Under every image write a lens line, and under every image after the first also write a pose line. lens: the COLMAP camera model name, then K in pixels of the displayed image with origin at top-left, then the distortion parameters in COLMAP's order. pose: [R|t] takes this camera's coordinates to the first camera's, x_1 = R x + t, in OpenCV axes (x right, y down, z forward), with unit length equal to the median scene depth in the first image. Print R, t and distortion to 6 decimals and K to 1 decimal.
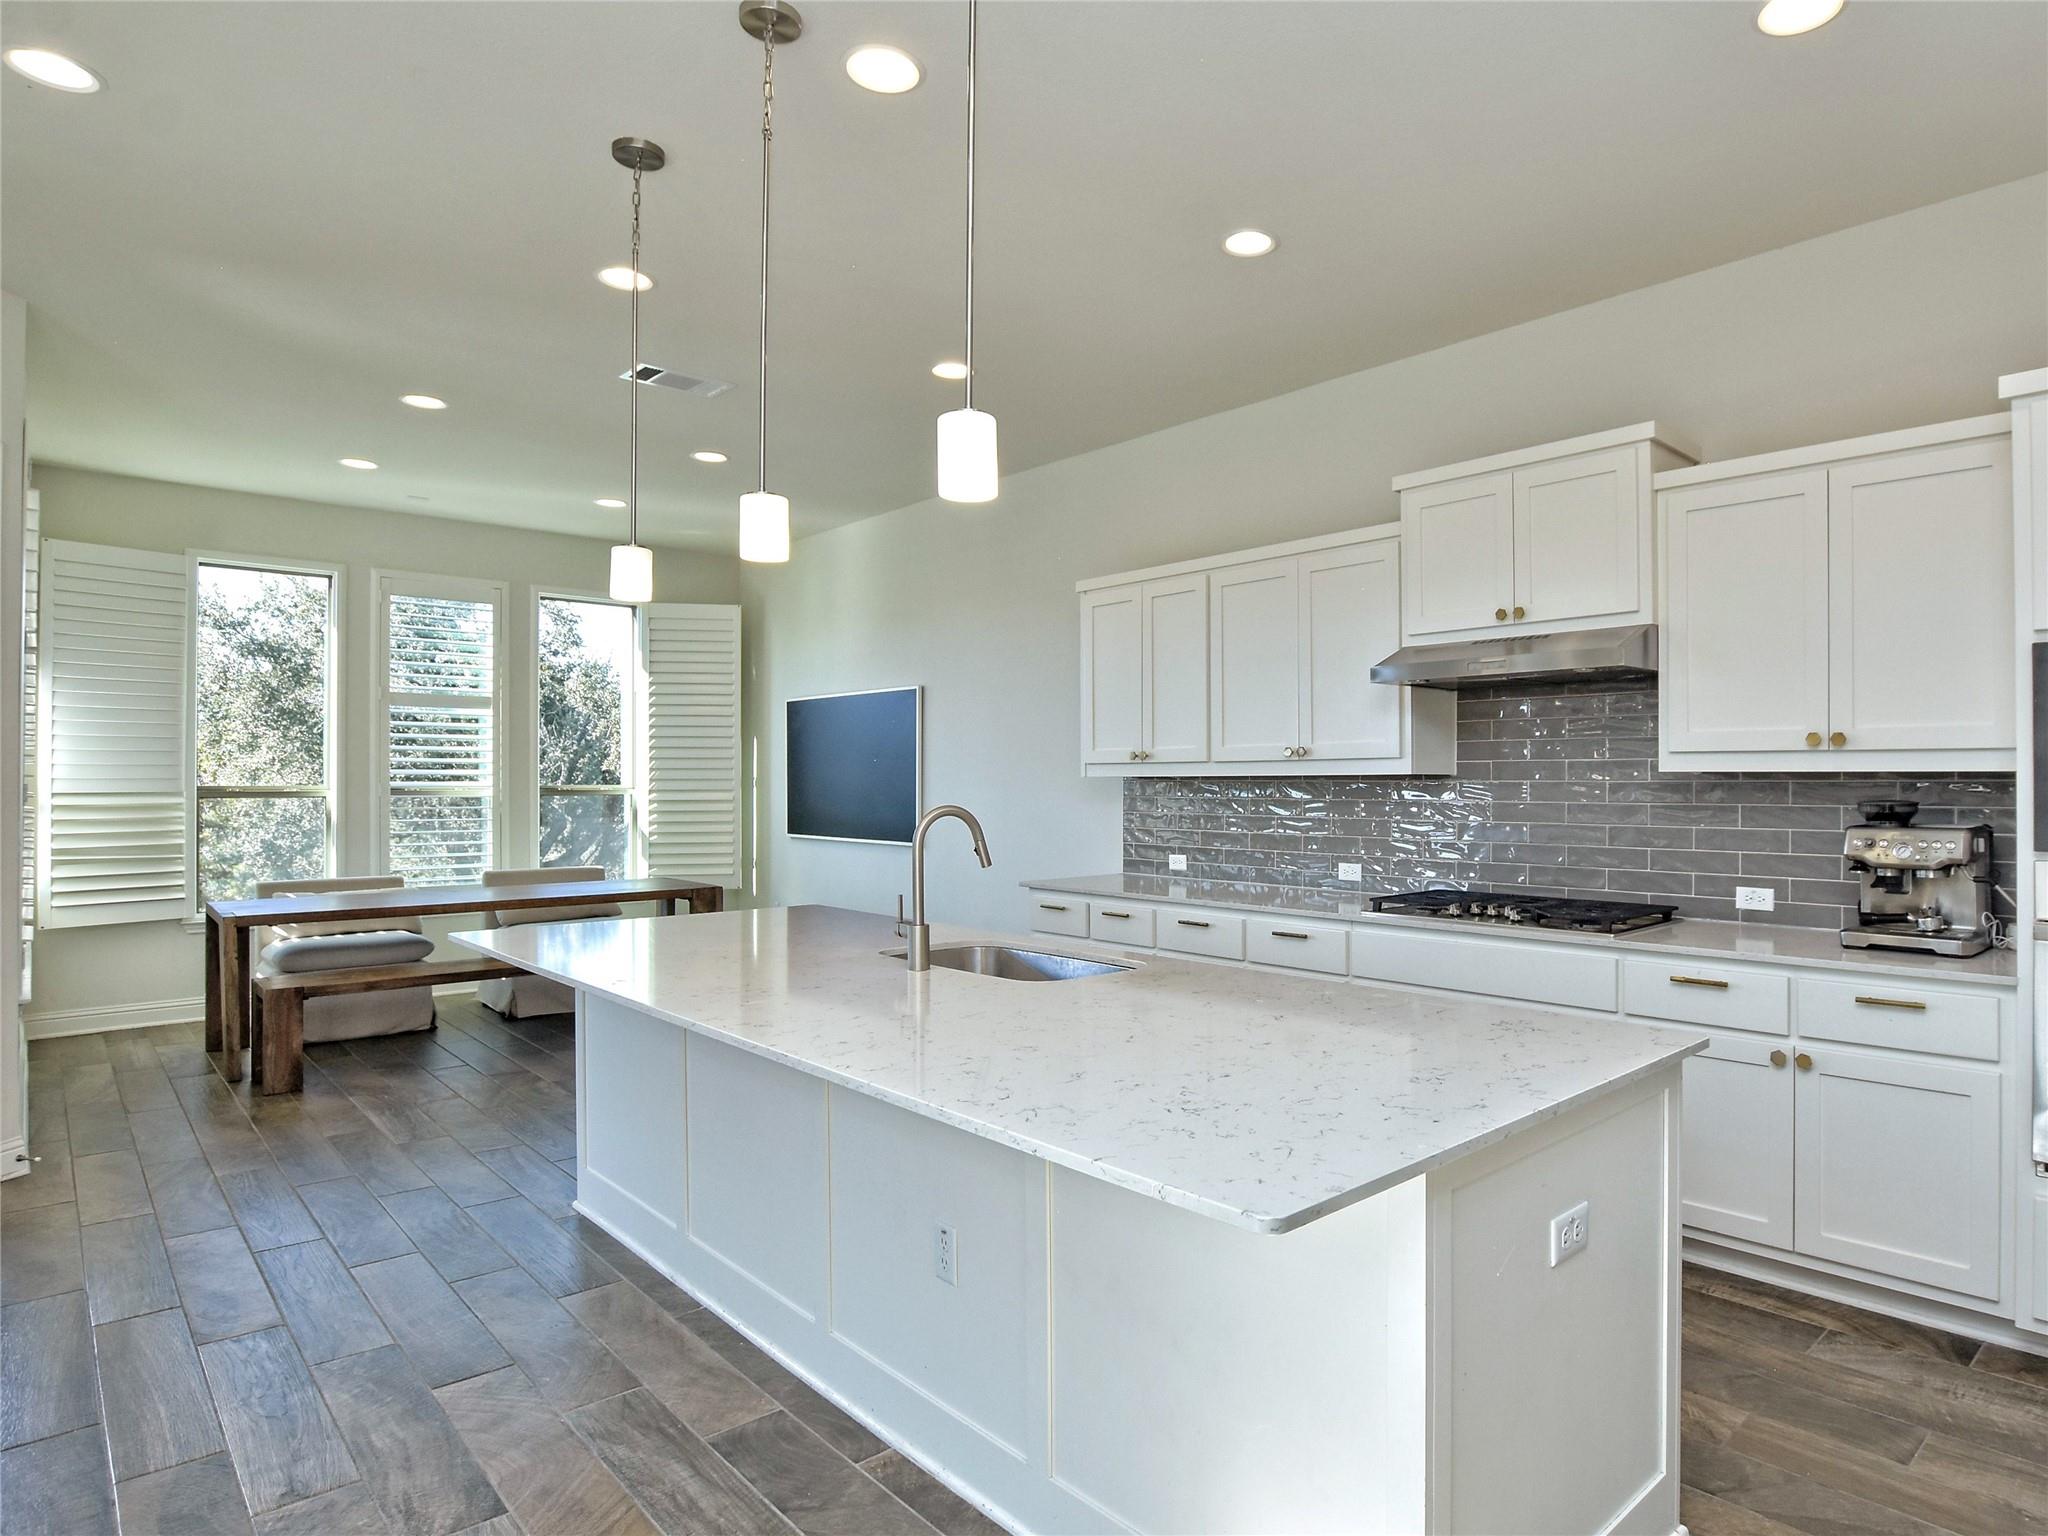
lens RADIAL K [[1182.3, 0, 1171.3], [0, 1182.3, 769.9], [0, 0, 1]] dist [-0.023067, 0.000442]
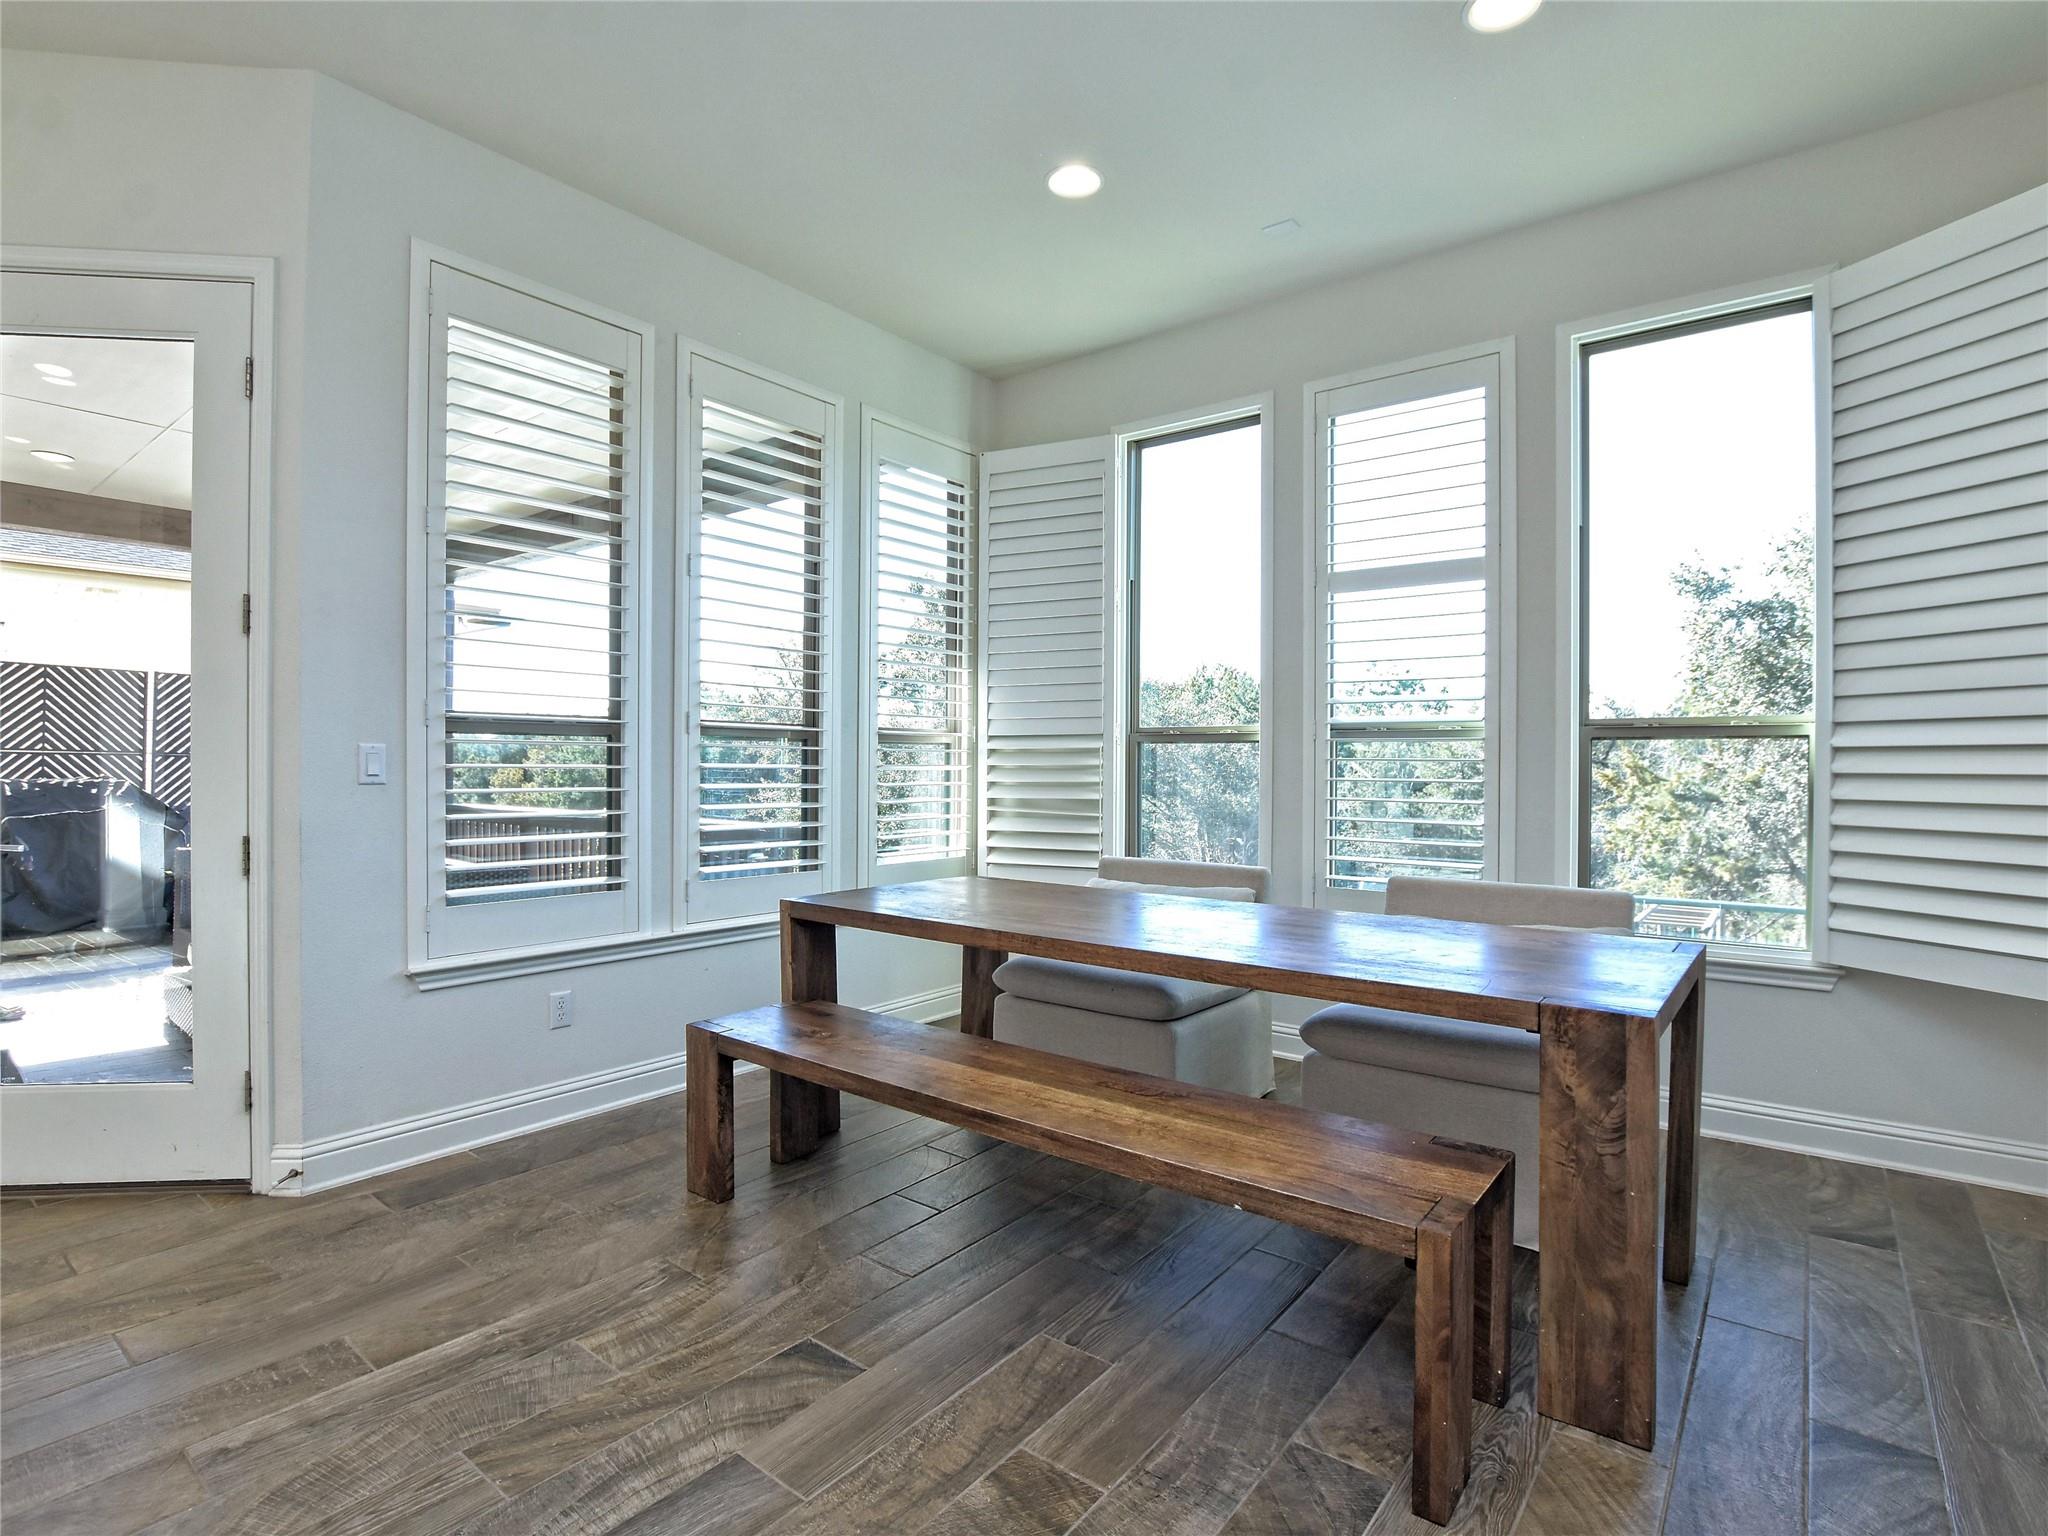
lens RADIAL K [[1022.3, 0, 1020.5], [0, 1022.3, 770.5], [0, 0, 1]] dist [-0.029189, 0.003418]
pose [[0.125367, 0.007601, -0.992081, -0.174617], [0.002394, 0.999965, 0.007964, 0.039633], [0.992108, -0.003373, 0.125344, 0.902435]]
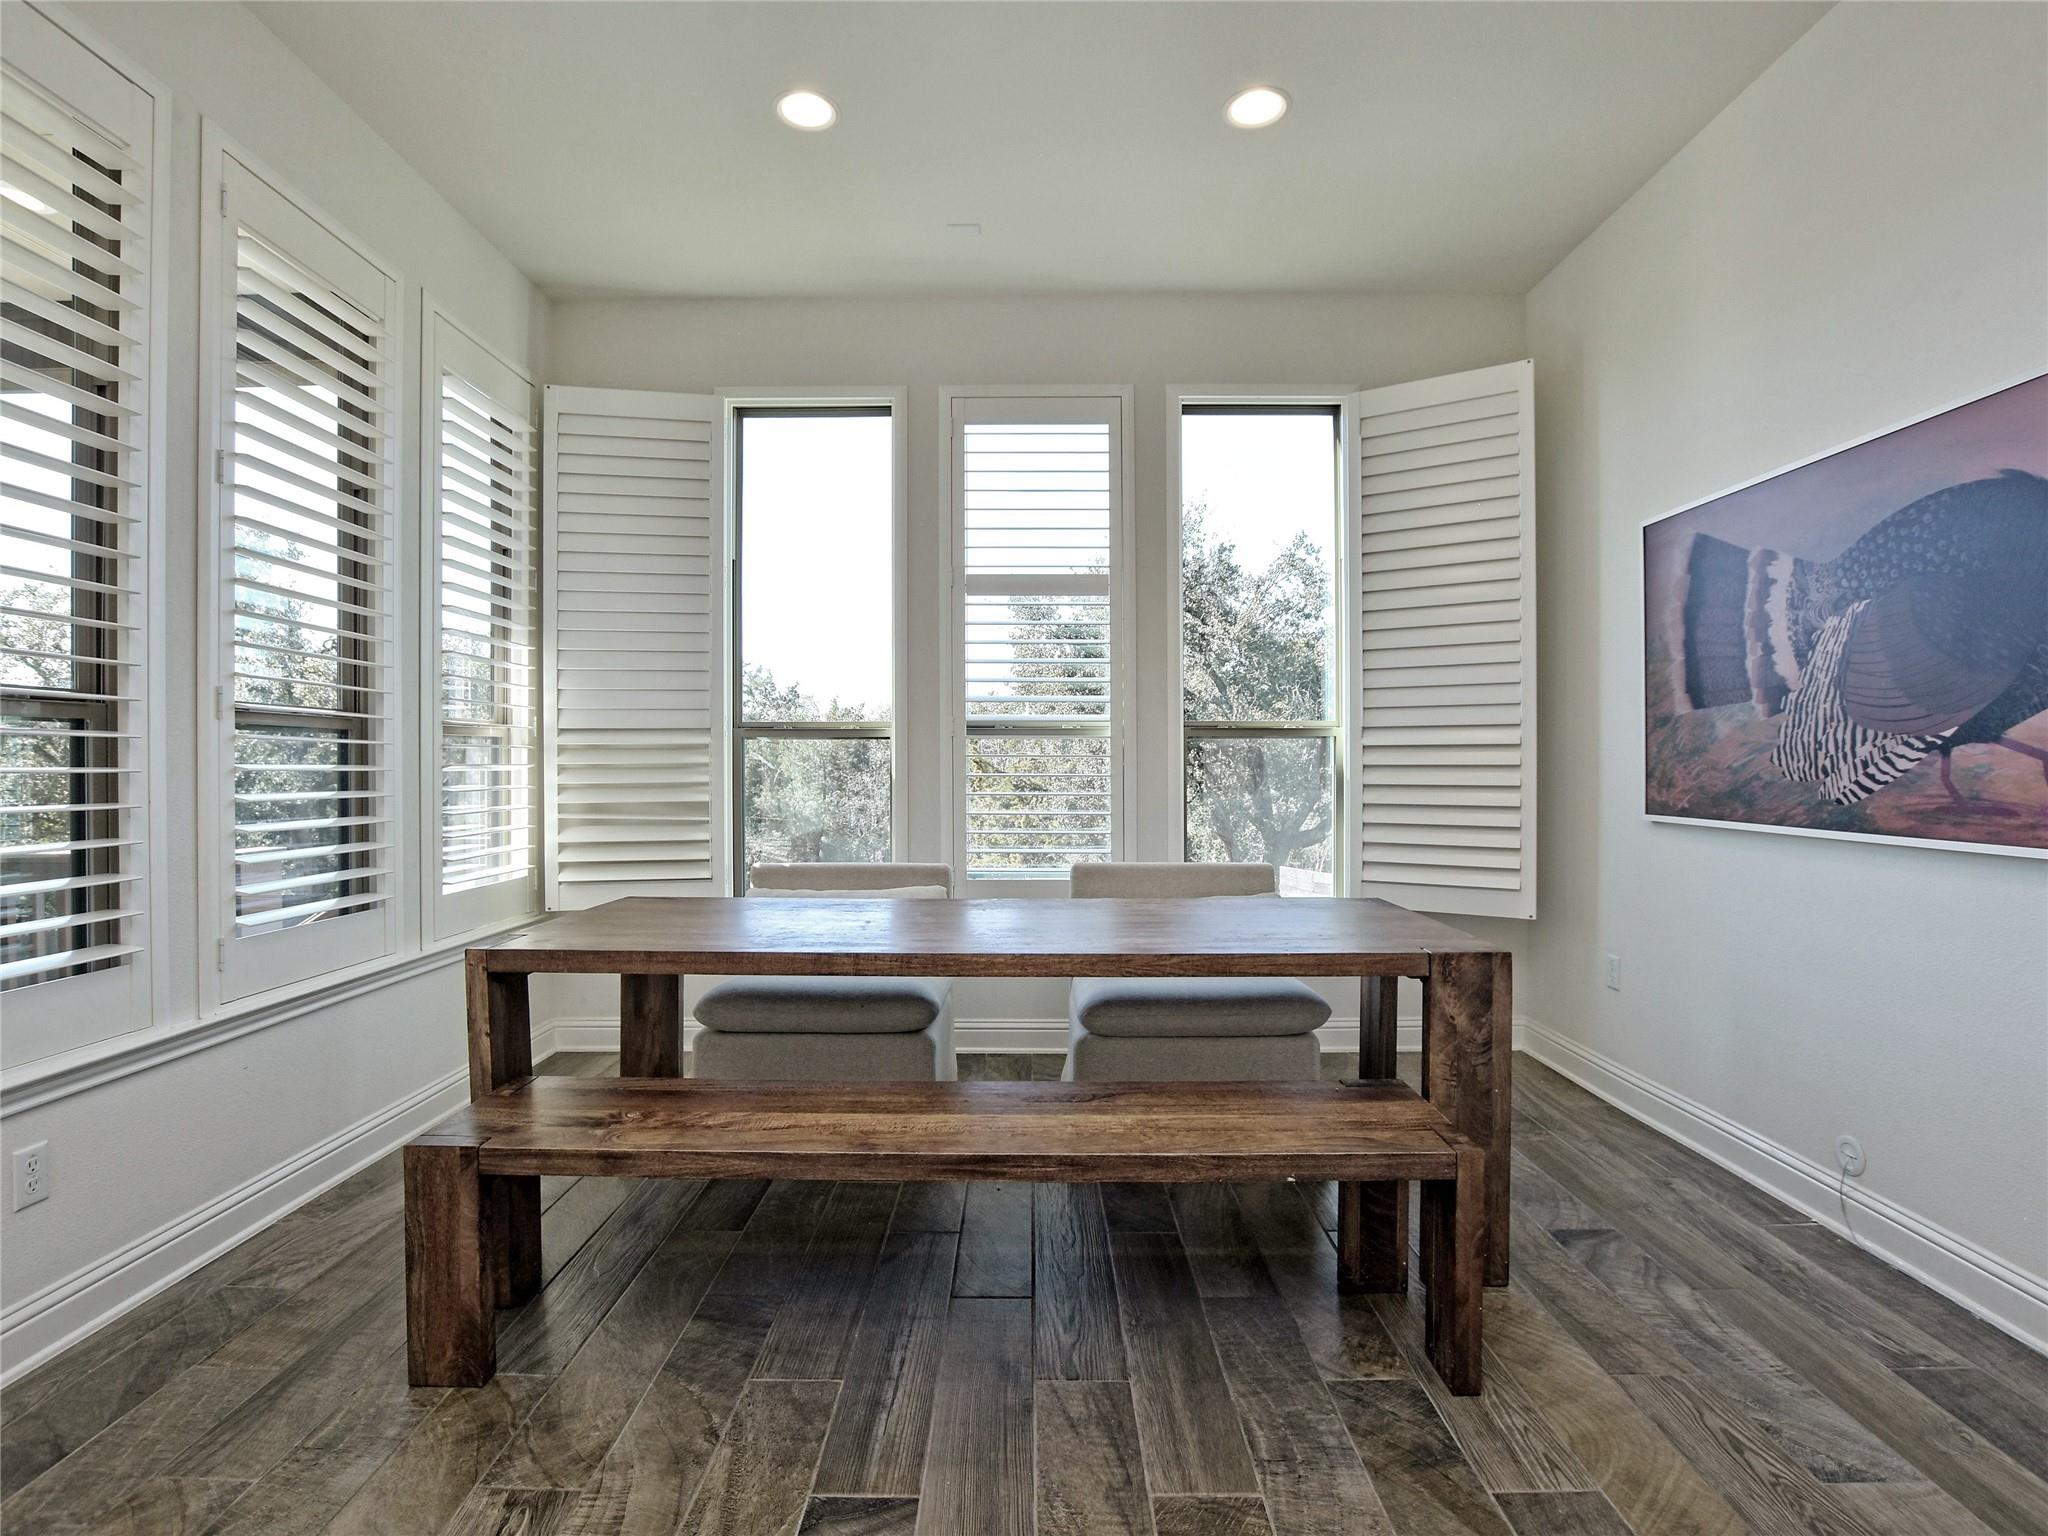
lens RADIAL K [[1022.3, 0, 1020.5], [0, 1022.3, 770.5], [0, 0, 1]] dist [-0.029189, 0.003418]
pose [[0.703583, 0.005205, -0.710594, -0.290138], [0.007324, 0.999867, 0.014575, 0.038433], [0.710575, -0.015459, 0.703451, 0.734204]]
